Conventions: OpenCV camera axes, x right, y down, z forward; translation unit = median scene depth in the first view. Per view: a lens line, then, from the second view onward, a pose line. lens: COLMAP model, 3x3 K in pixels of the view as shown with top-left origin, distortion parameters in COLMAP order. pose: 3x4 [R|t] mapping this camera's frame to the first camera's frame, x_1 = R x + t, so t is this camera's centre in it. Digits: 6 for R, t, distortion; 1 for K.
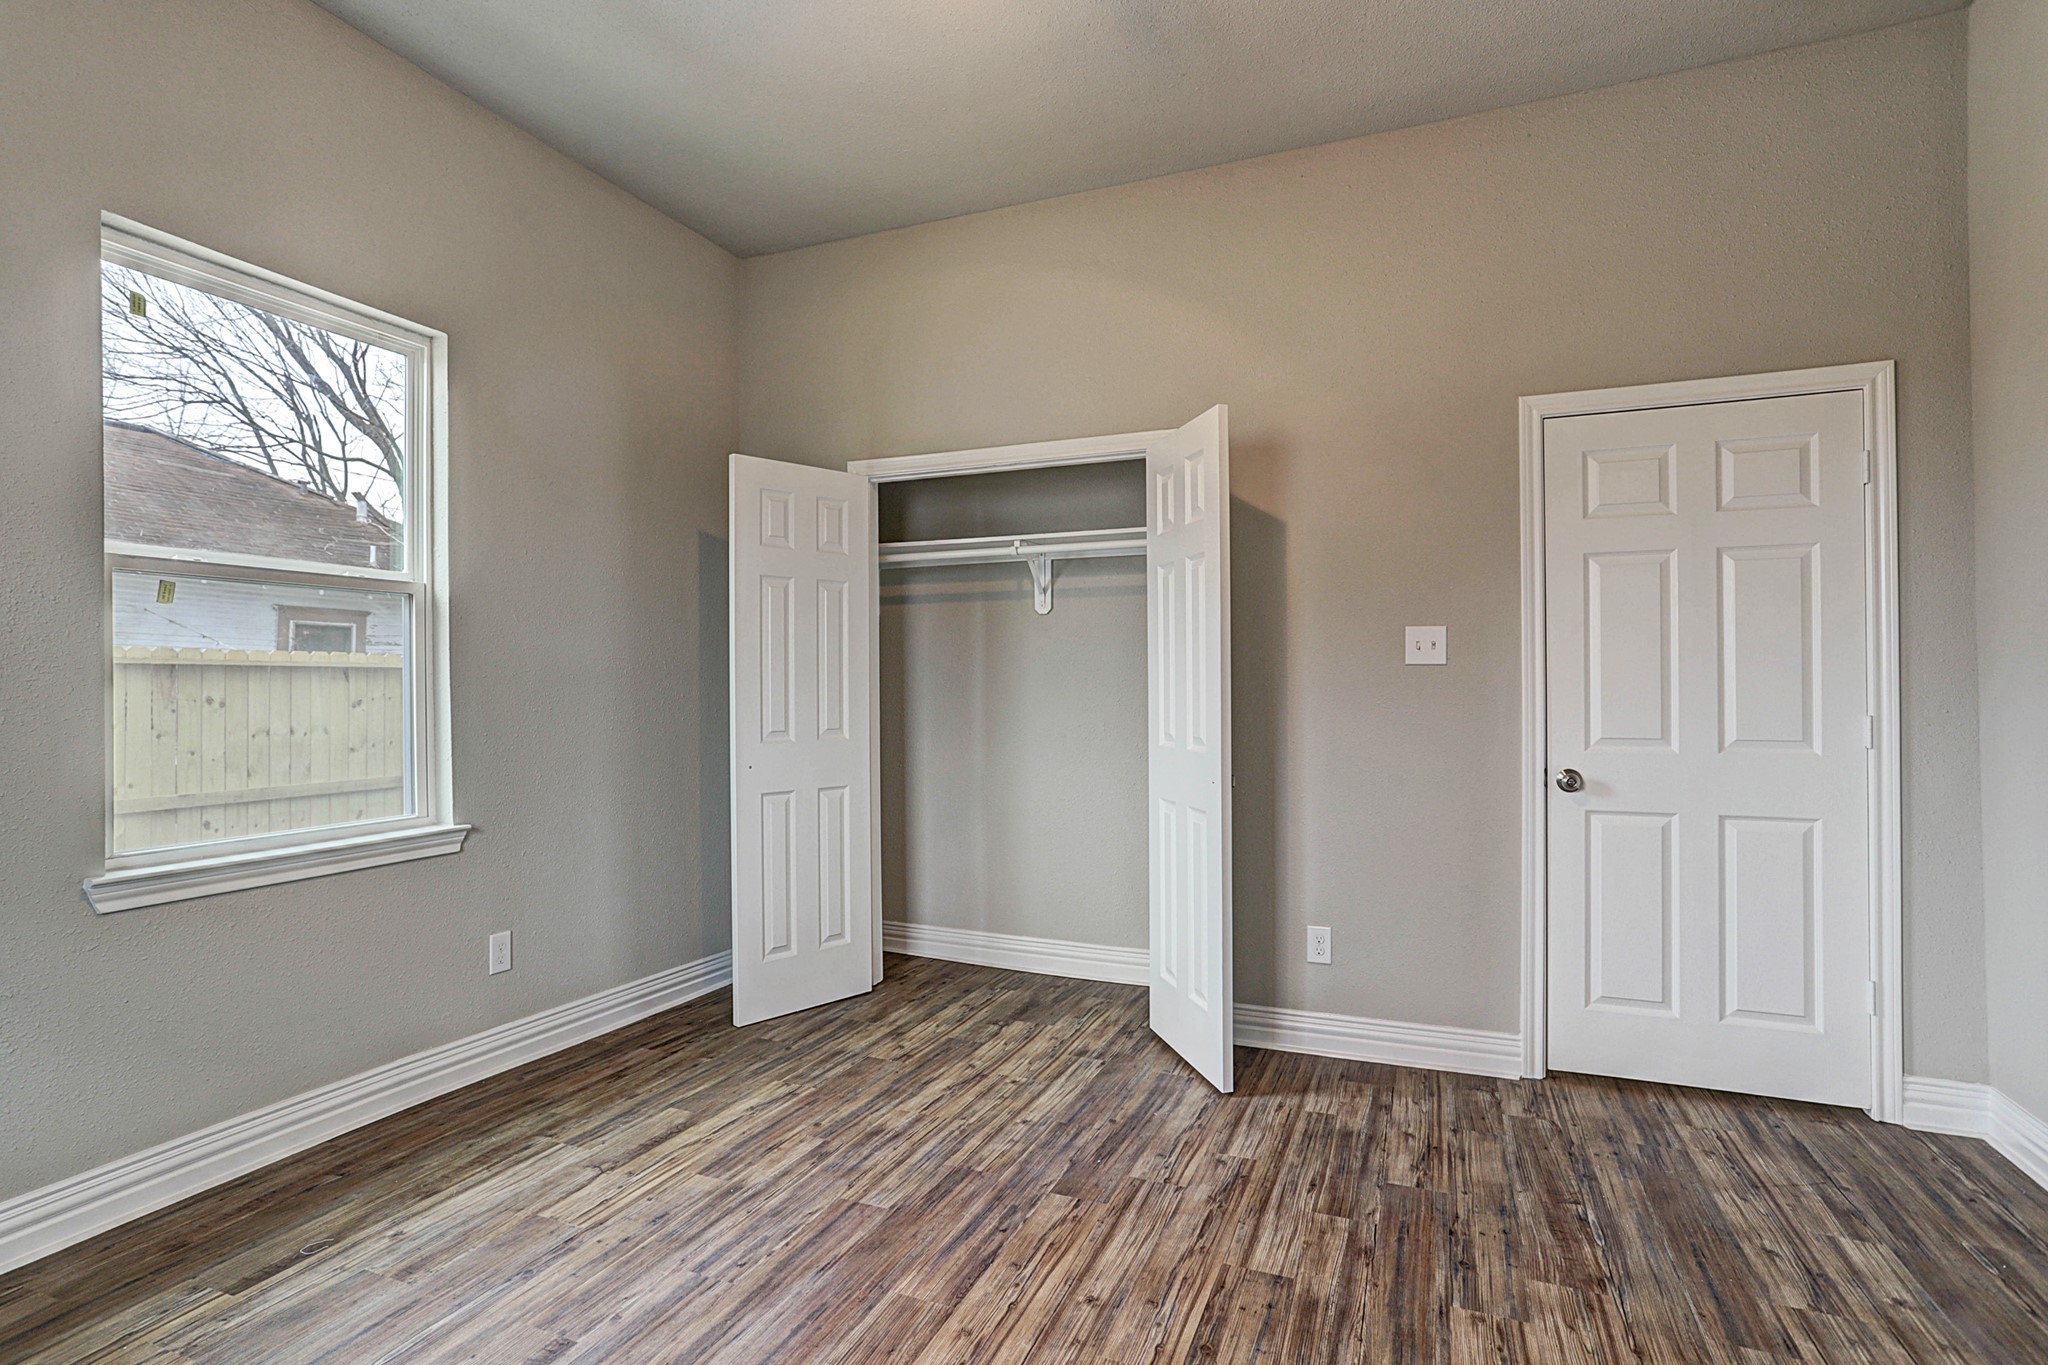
lens RADIAL K [[1039.0, 0, 991.8], [0, 1039.0, 682.3], [0, 0, 1]] dist [-0.054266, 0.026687]
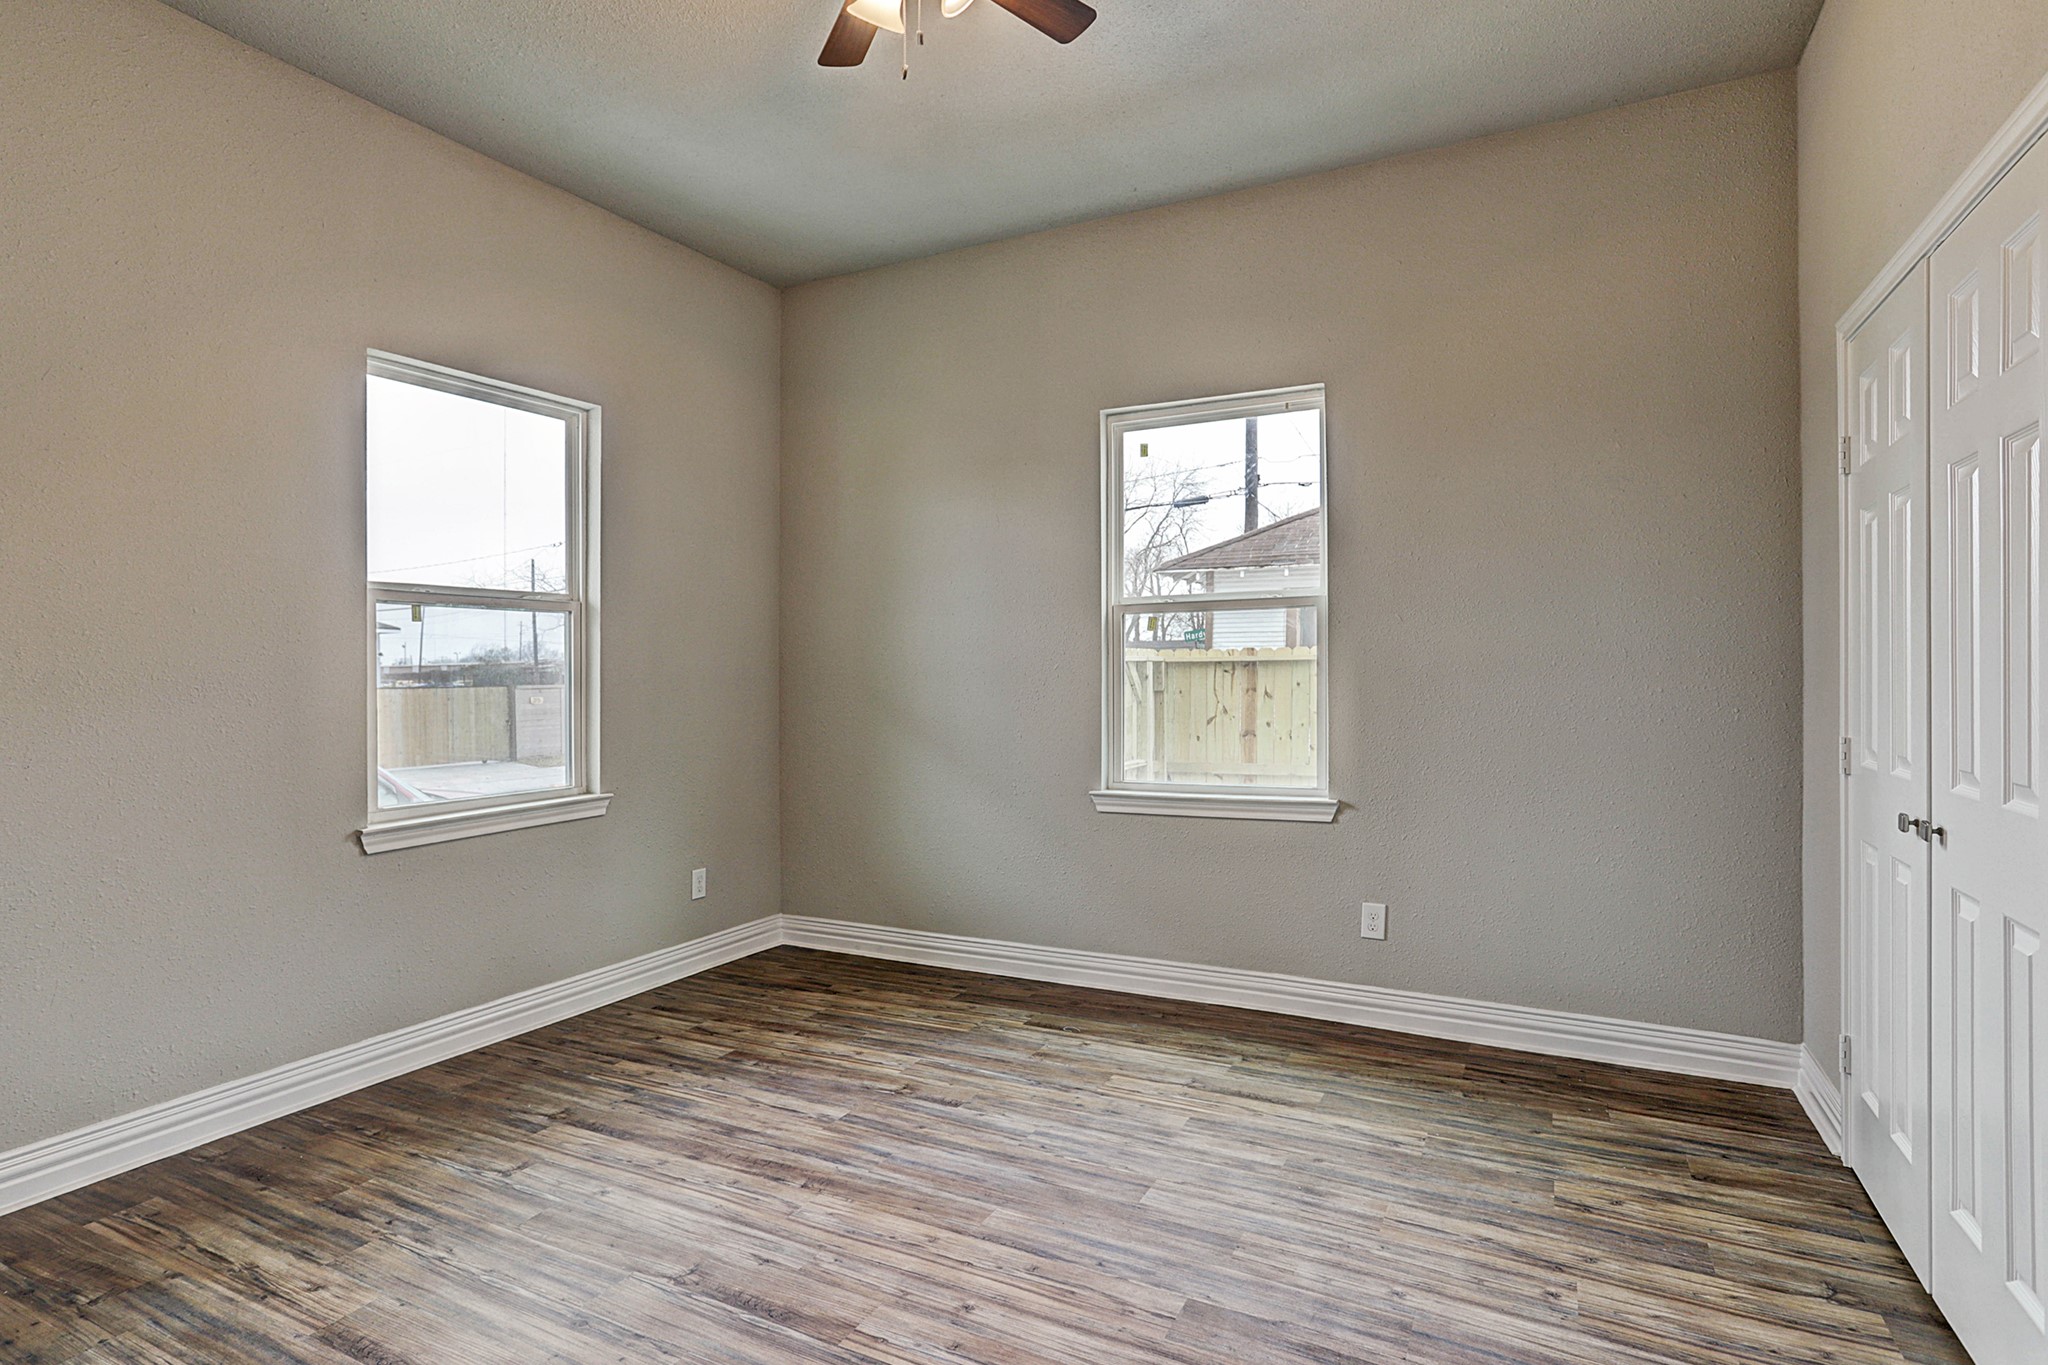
lens RADIAL K [[1039.0, 0, 991.8], [0, 1039.0, 682.3], [0, 0, 1]] dist [-0.054266, 0.026687]
pose [[-0.084028, 0.005069, -0.996450, 0.767858], [0.011769, 0.999922, 0.004094, -0.004551], [0.996394, -0.011384, -0.084081, 0.793136]]
